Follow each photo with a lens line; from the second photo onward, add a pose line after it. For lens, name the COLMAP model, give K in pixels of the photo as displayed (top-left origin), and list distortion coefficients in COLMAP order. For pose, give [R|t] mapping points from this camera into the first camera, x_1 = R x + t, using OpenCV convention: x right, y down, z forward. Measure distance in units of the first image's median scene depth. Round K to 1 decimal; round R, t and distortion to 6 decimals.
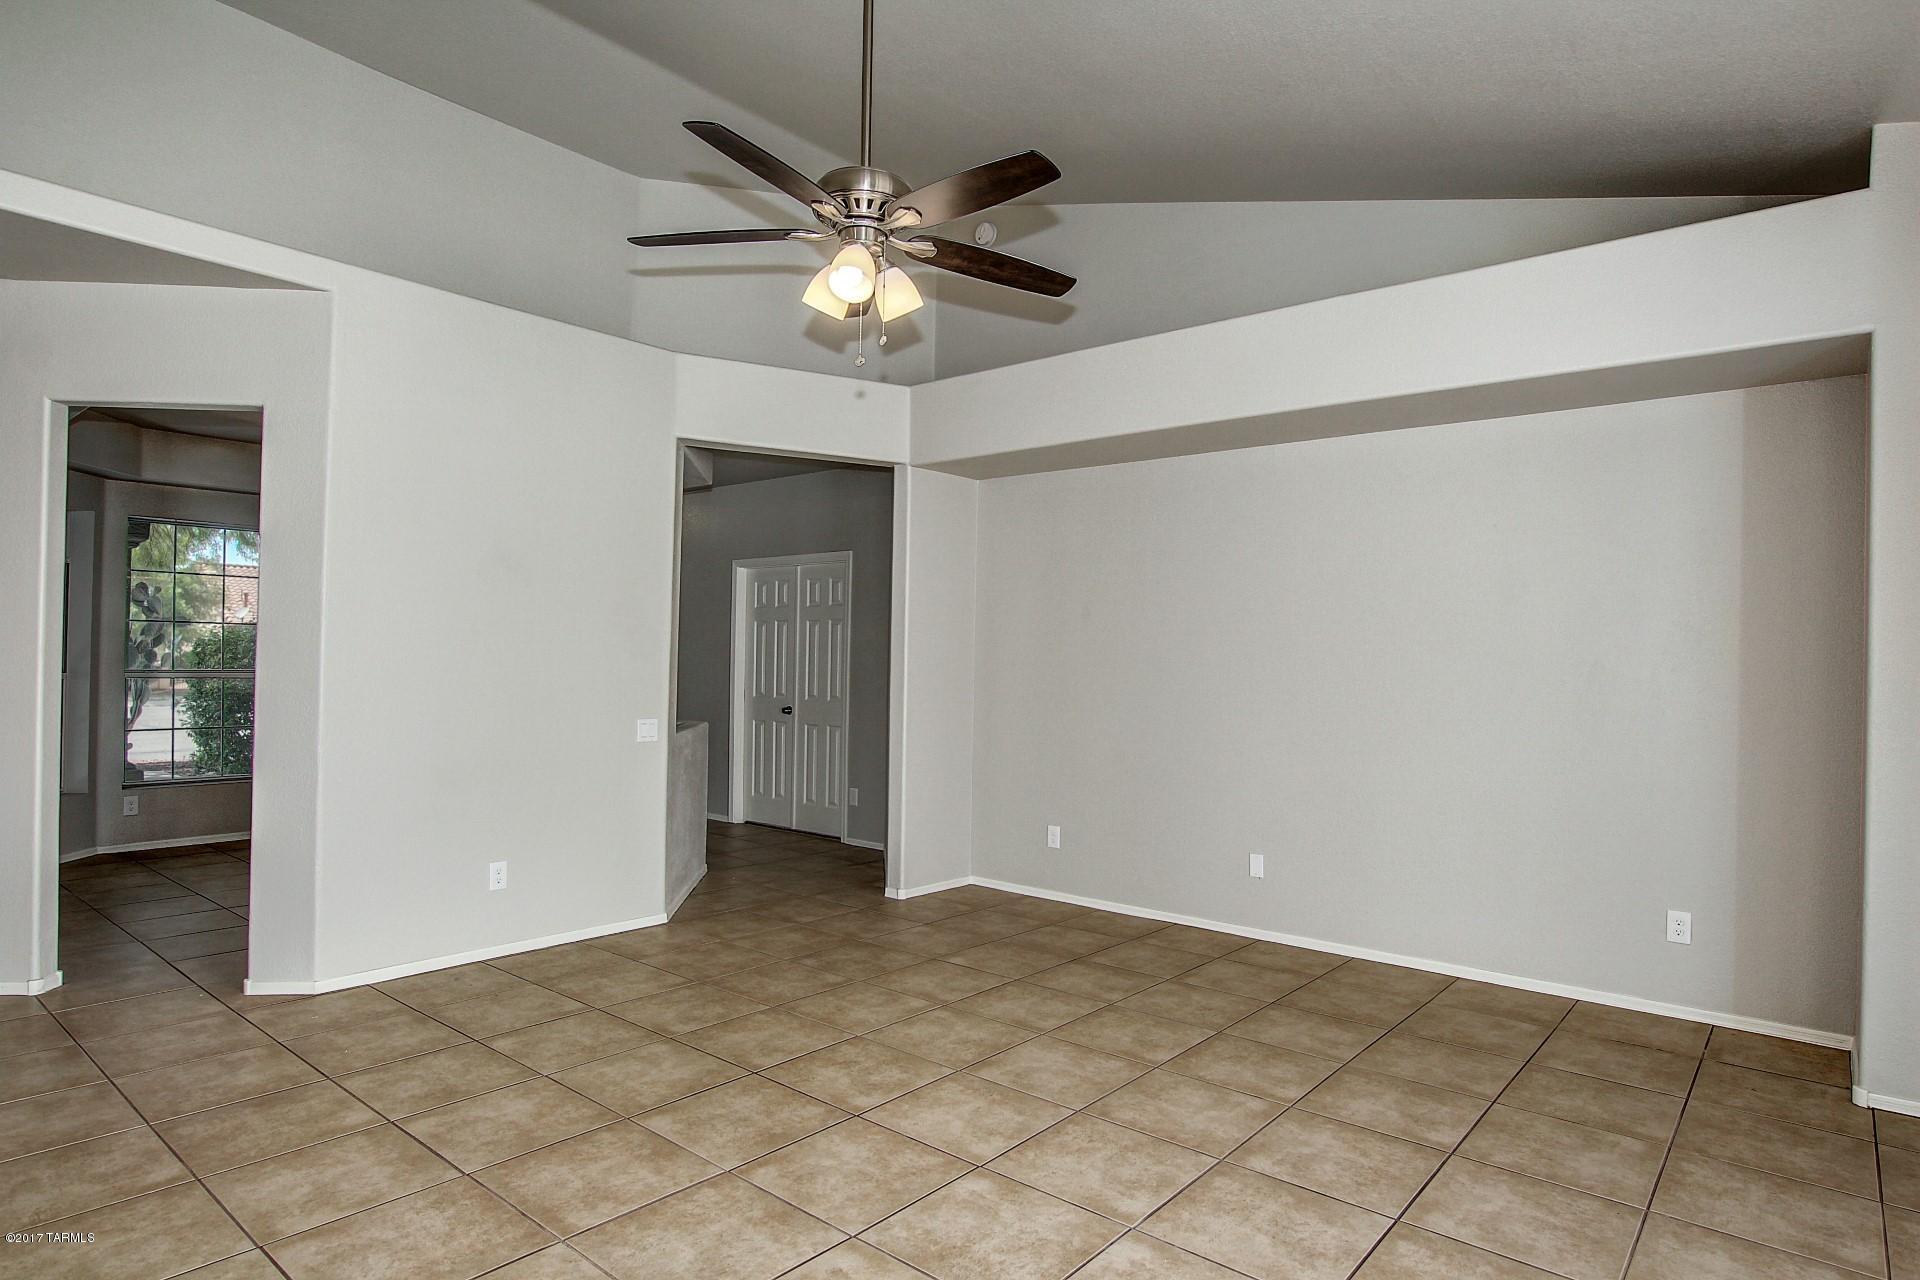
lens RADIAL K [[1041.0, 0, 972.5], [0, 1041.0, 651.7], [0, 0, 1]] dist [-0.014119, 0.003076]
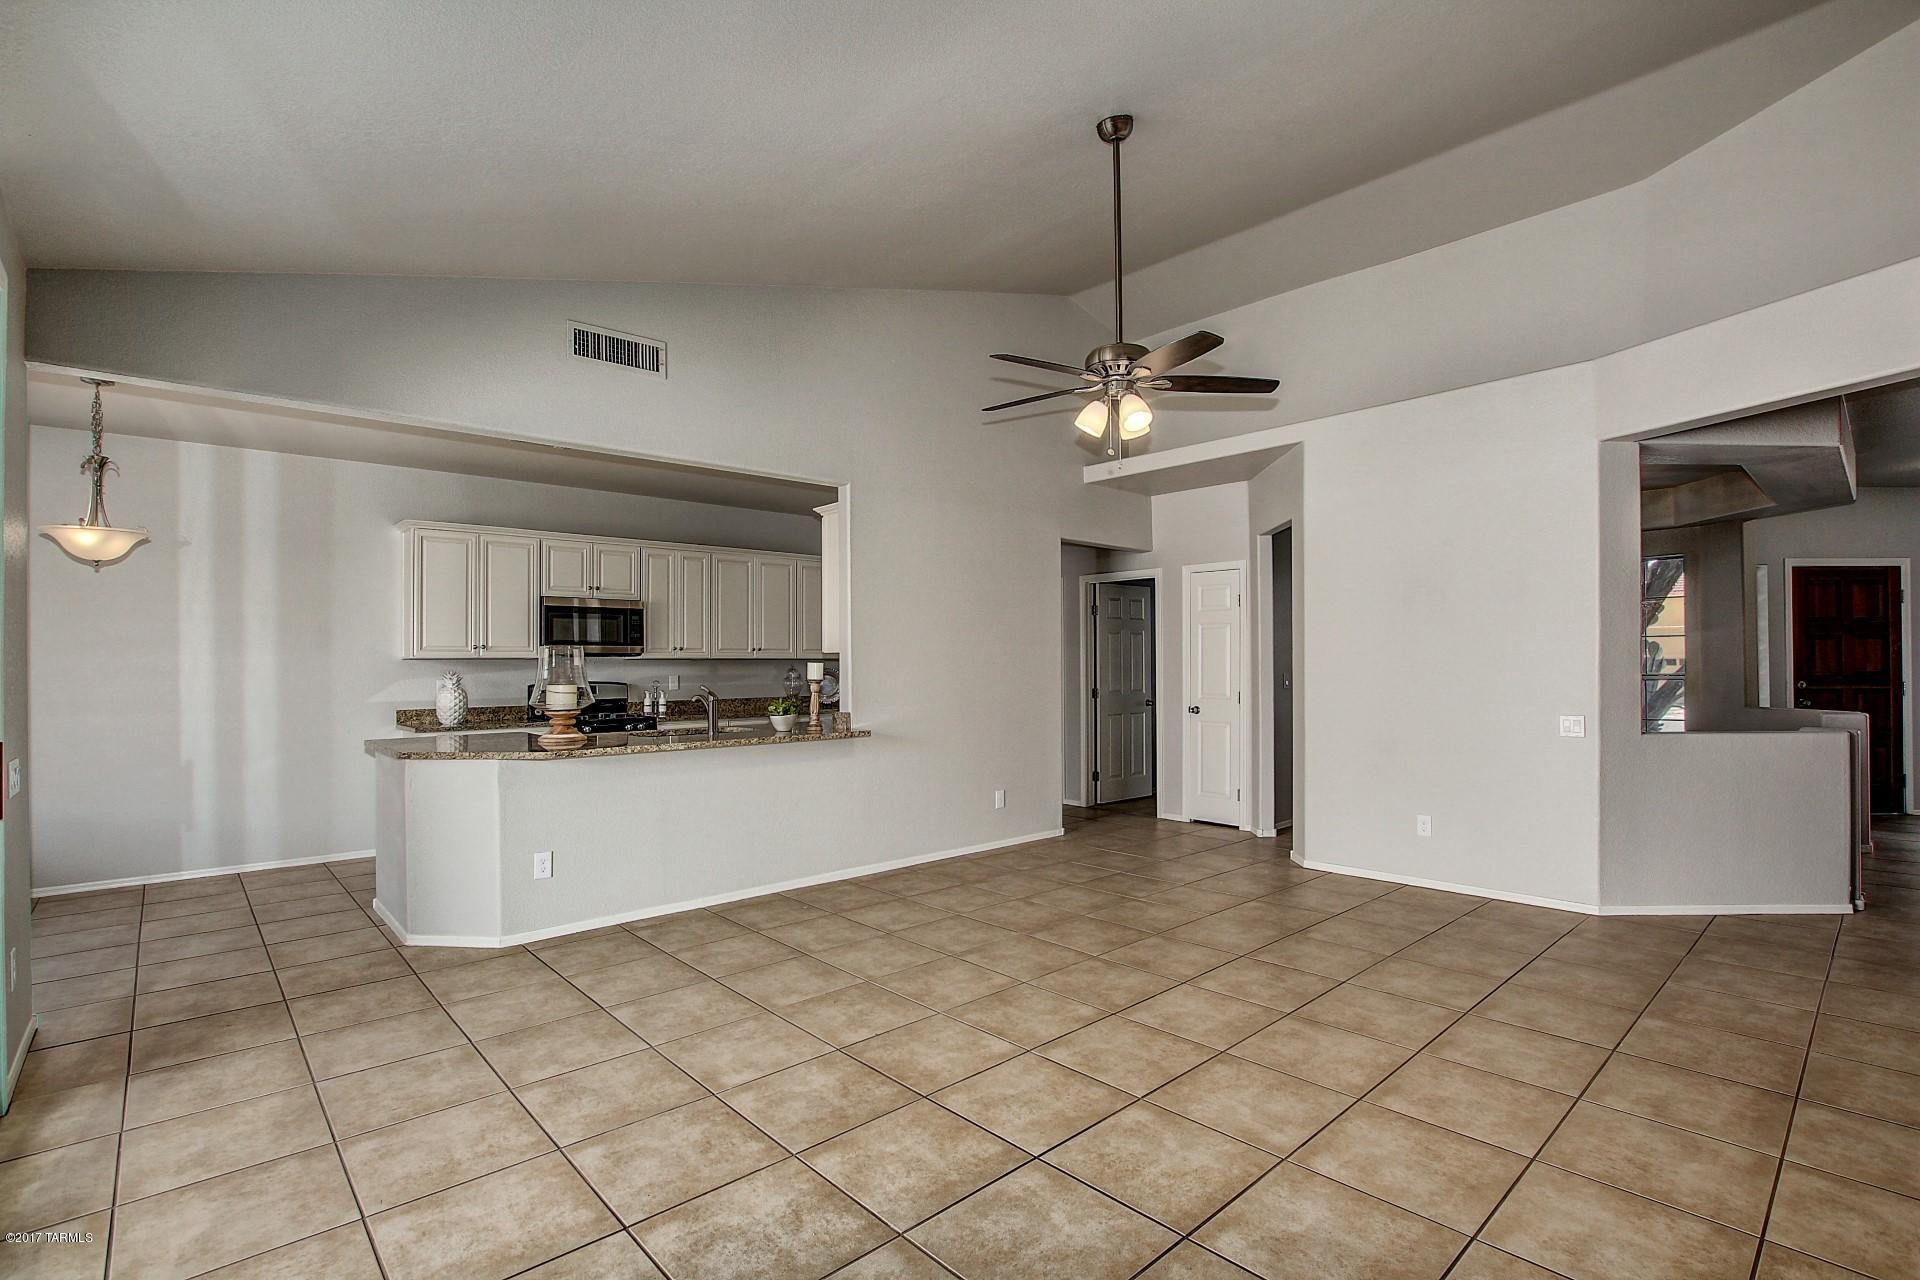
lens RADIAL K [[914.1, 0, 992.0], [0, 914.1, 651.0], [0, 0, 1]] dist [-0.028927, 0.000835]
pose [[-0.116289, -0.032737, -0.992676, 0.883431], [0.016402, 0.999257, -0.034876, 0.028418], [0.993080, -0.020338, -0.115666, 0.683963]]
